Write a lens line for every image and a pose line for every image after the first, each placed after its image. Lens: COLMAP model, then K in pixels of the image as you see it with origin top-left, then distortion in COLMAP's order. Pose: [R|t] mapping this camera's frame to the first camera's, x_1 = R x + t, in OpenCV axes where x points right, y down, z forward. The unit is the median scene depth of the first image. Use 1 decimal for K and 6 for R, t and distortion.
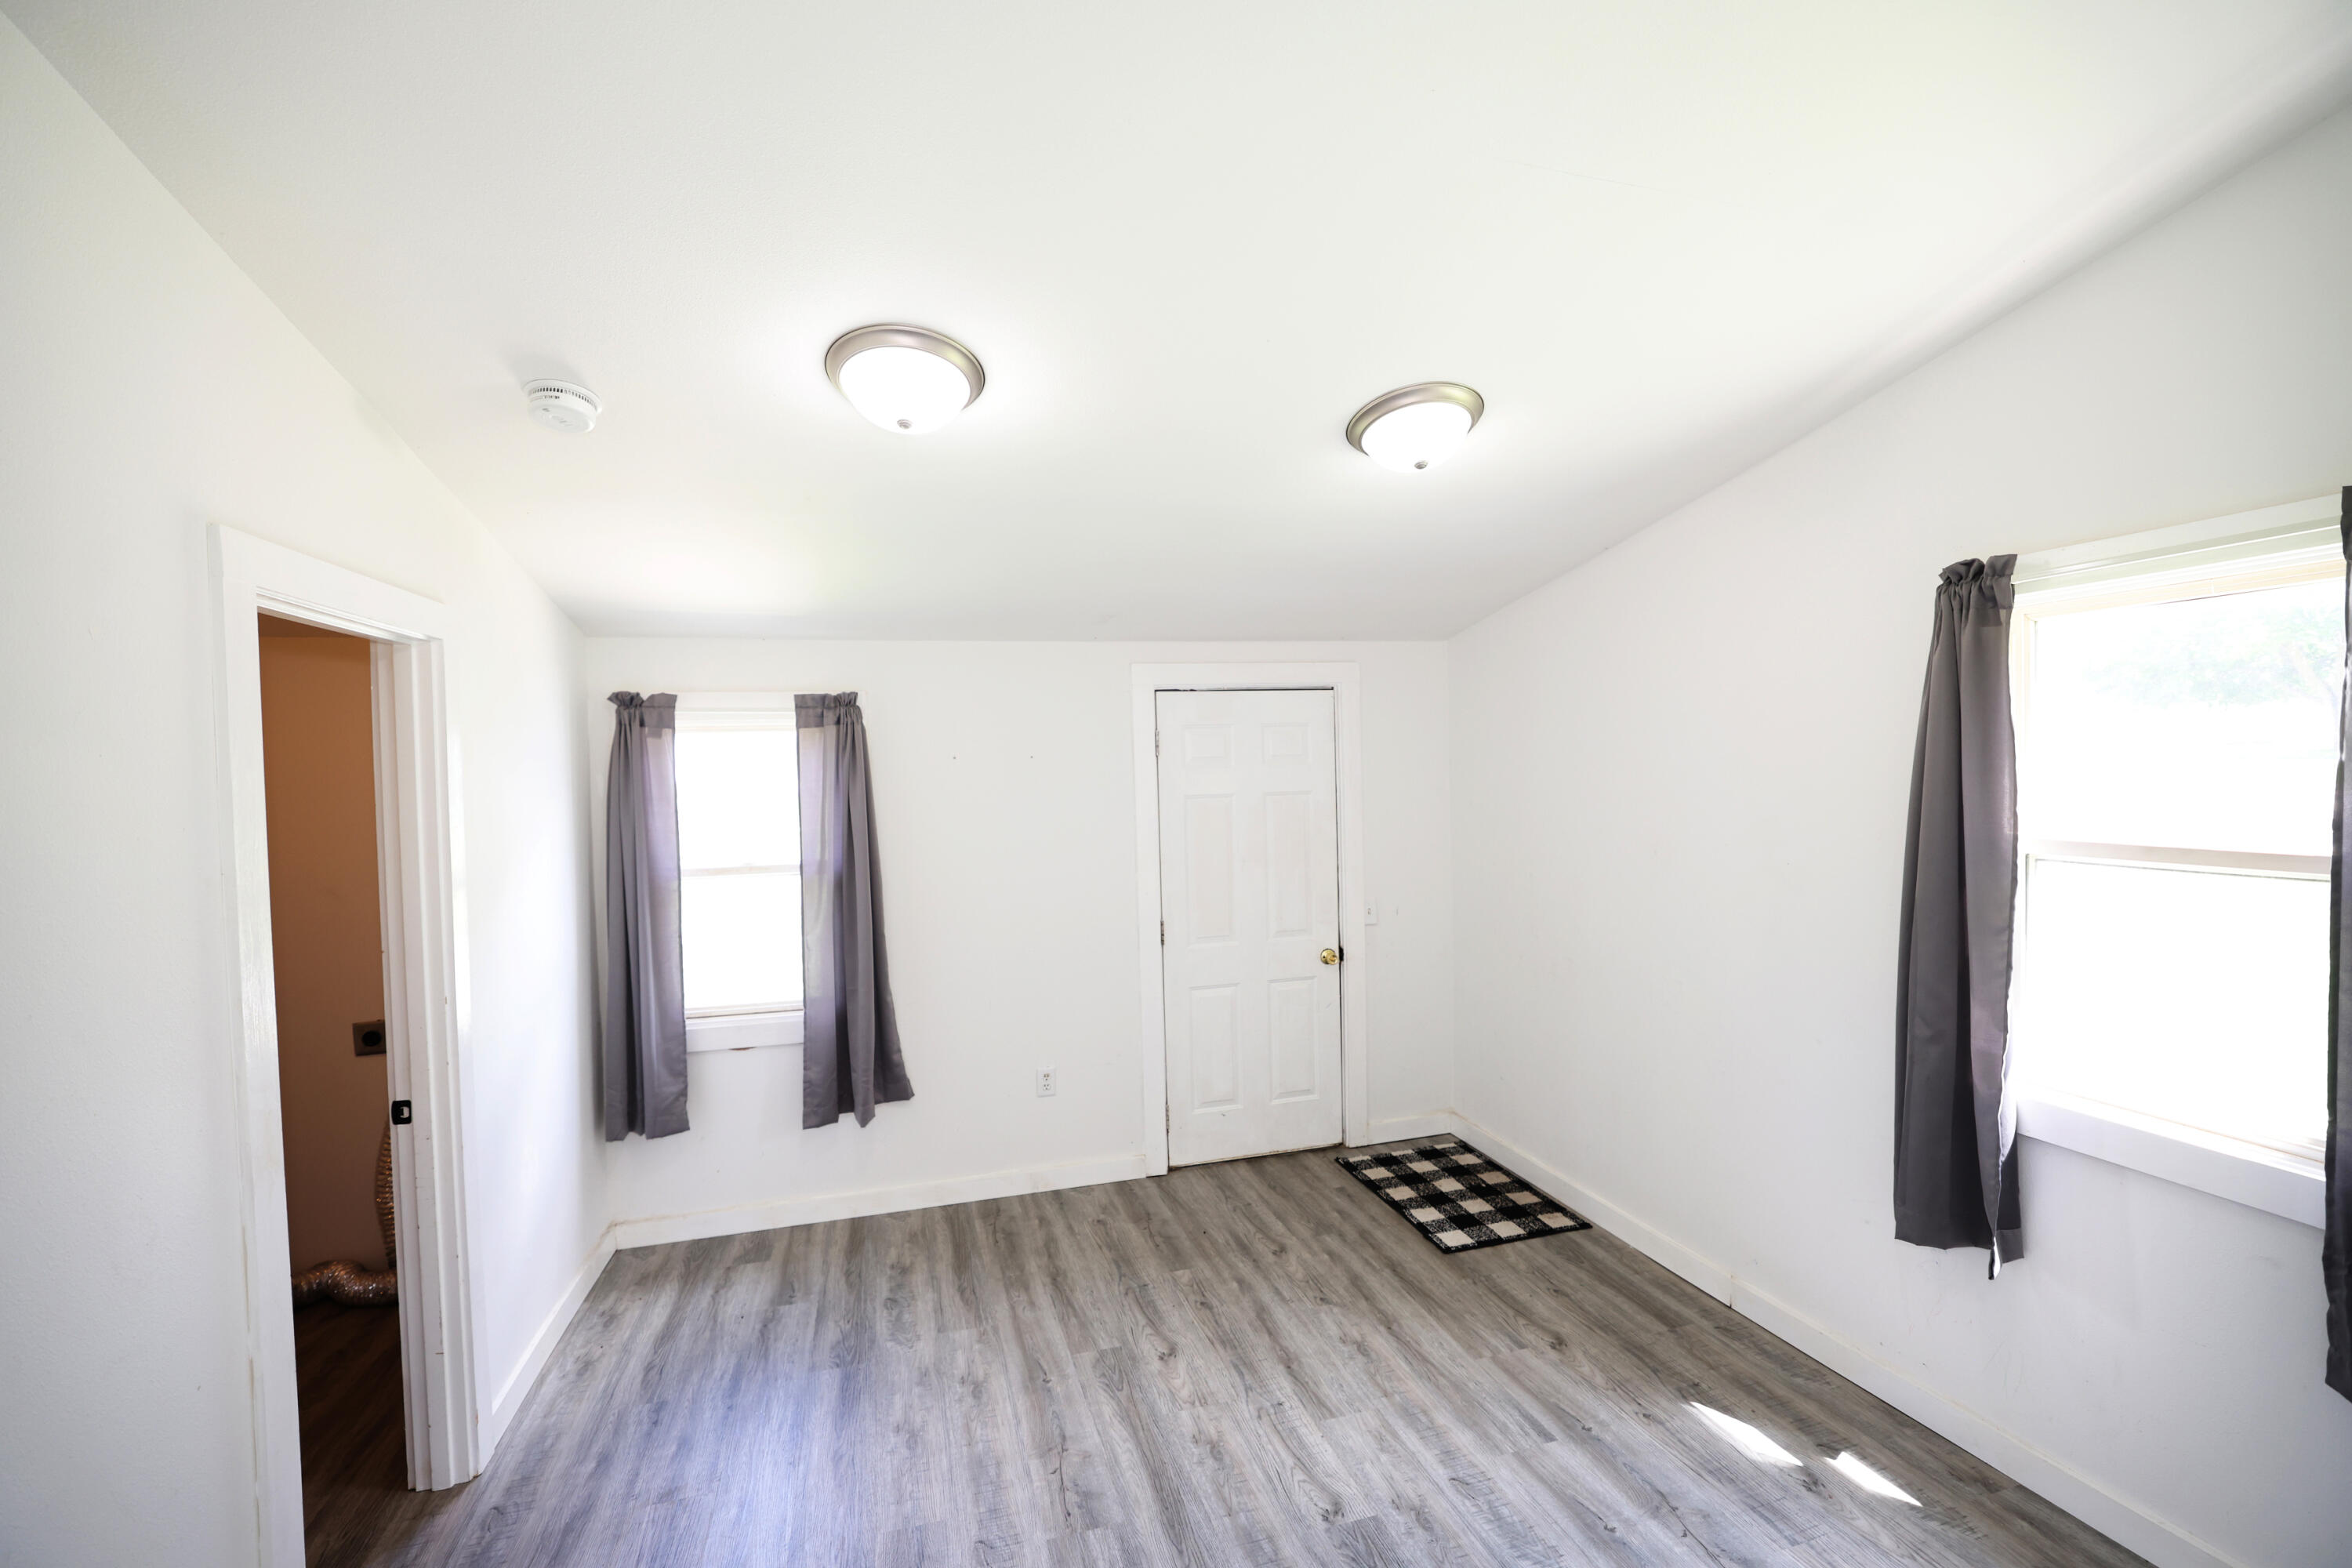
lens RADIAL K [[1007.4, 0, 1169.1], [0, 1007.4, 788.8], [0, 0, 1]] dist [-0.049478, 0.018127]
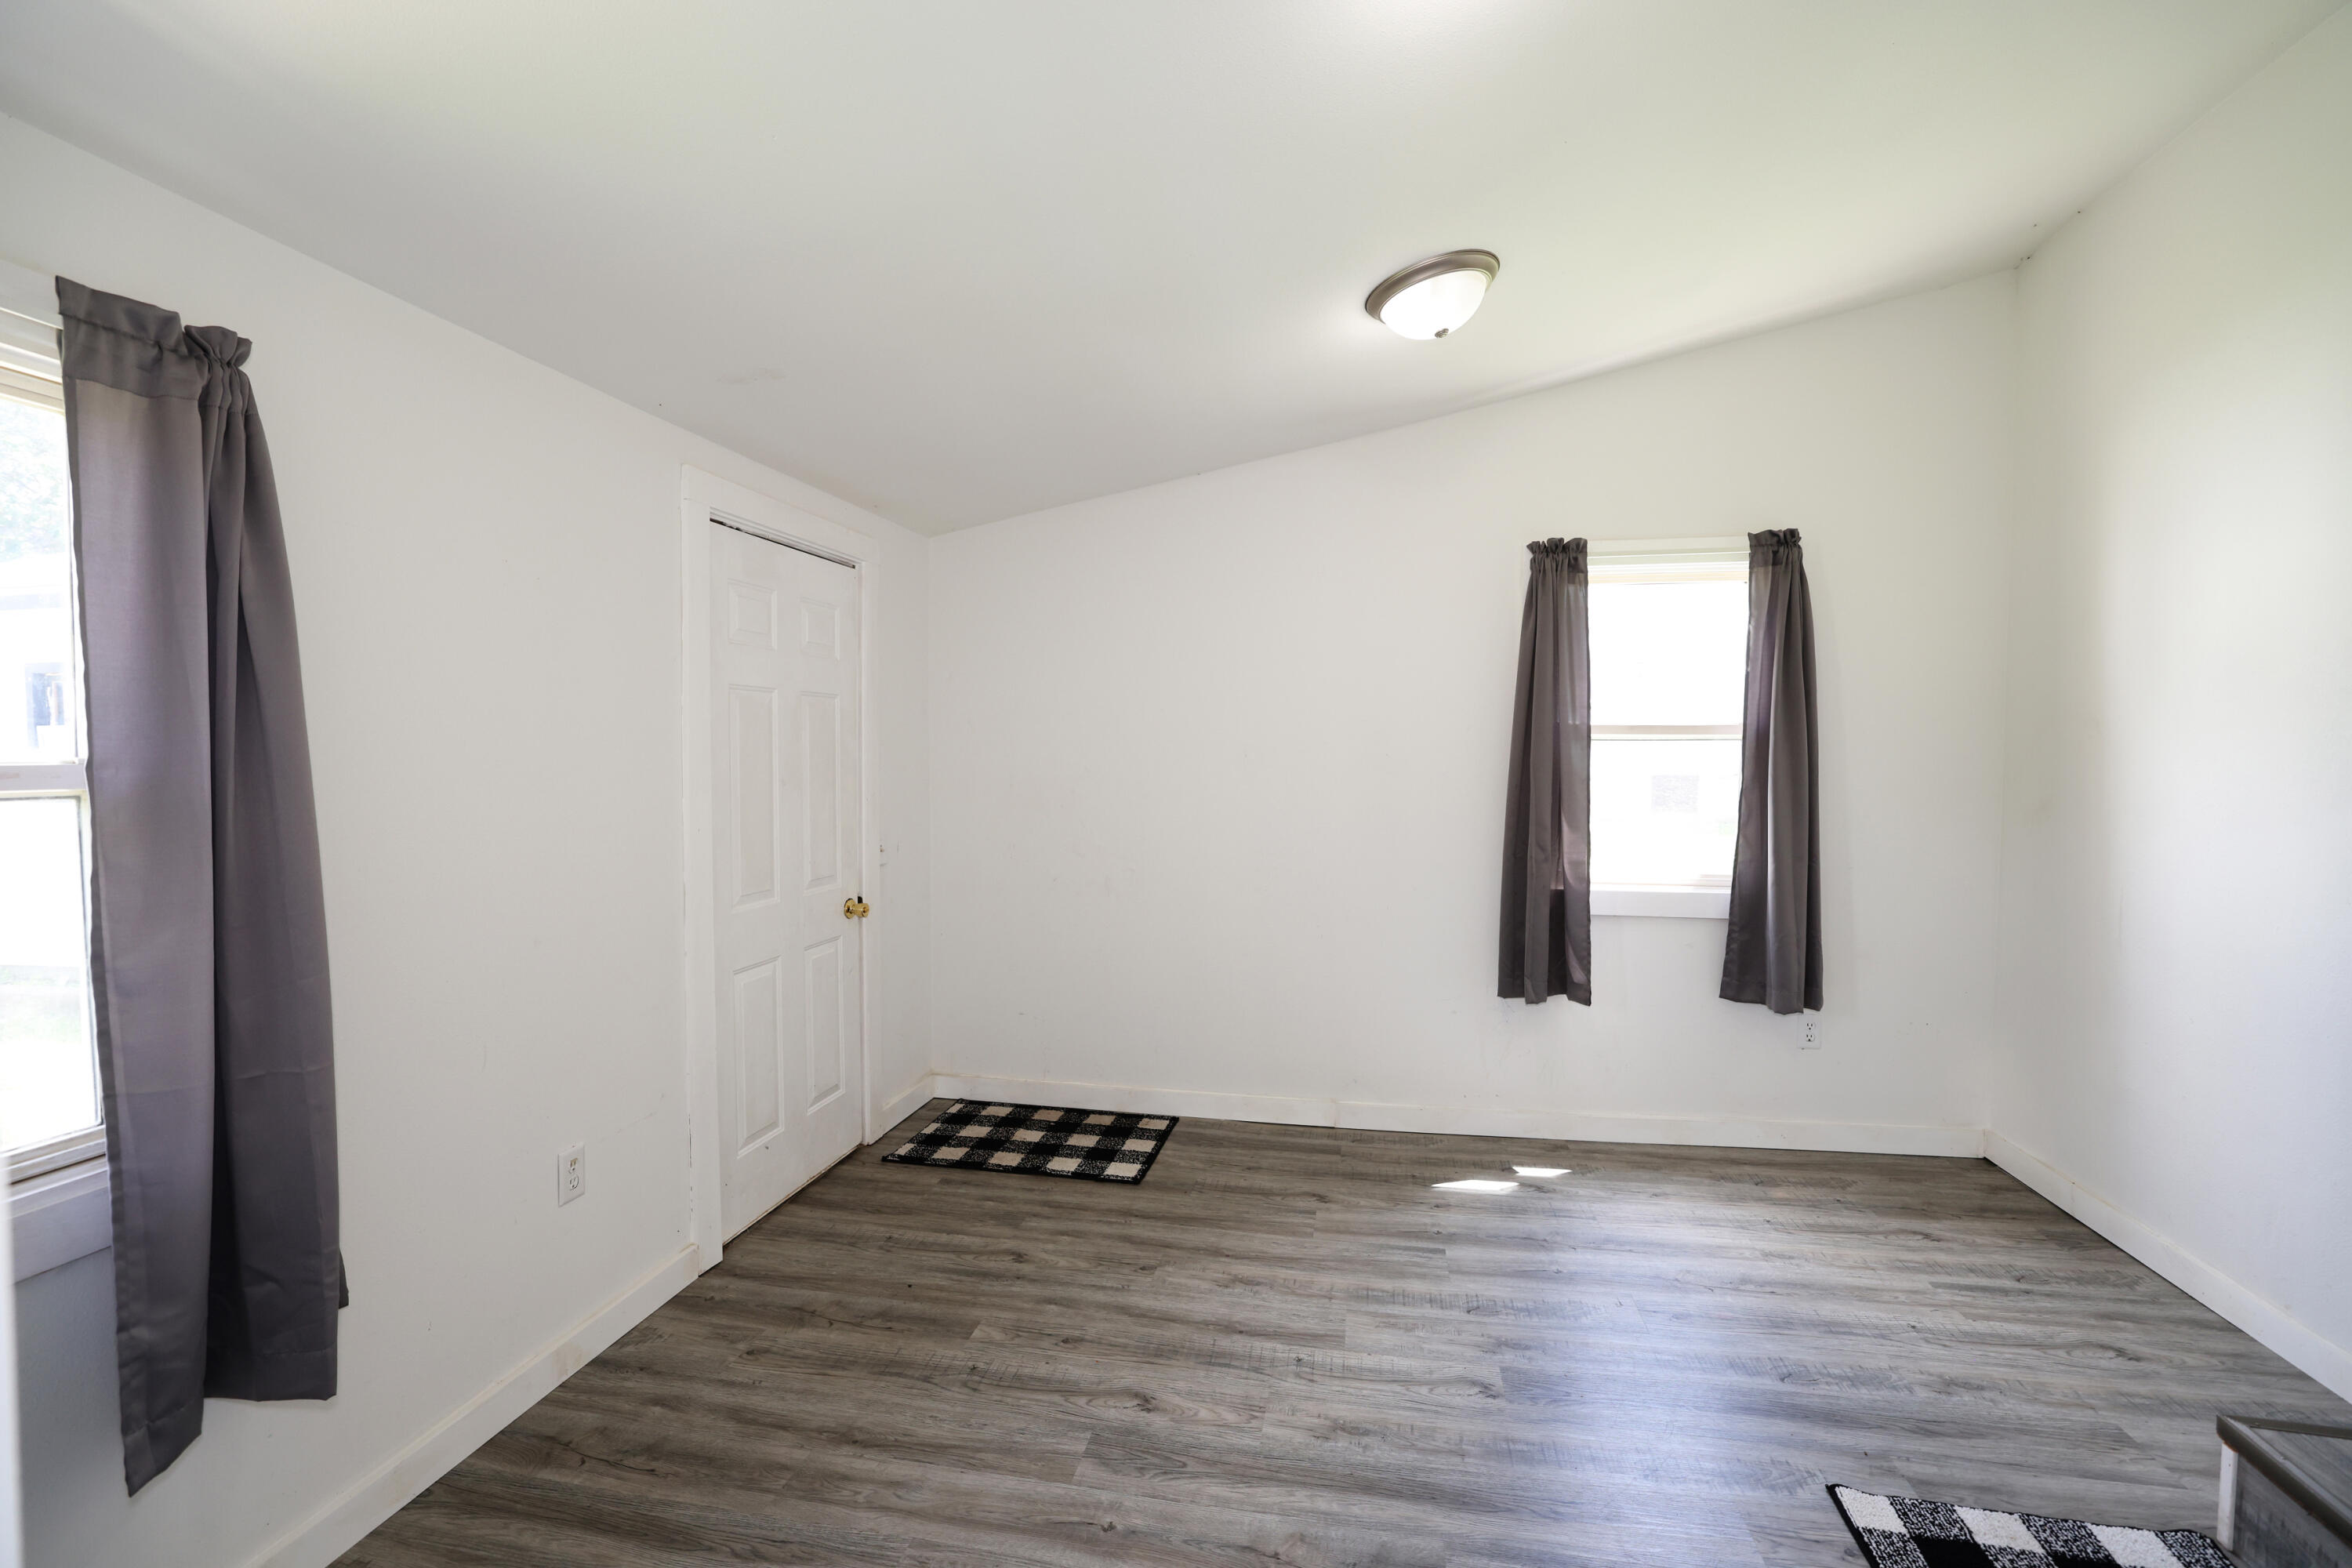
lens RADIAL K [[1007.4, 0, 1169.1], [0, 1007.4, 788.8], [0, 0, 1]] dist [-0.049478, 0.018127]
pose [[0.460623, -0.003750, 0.887588, -0.569152], [0.007130, 0.999974, 0.000524, 0.101348], [-0.887567, 0.006087, 0.460638, 0.568757]]
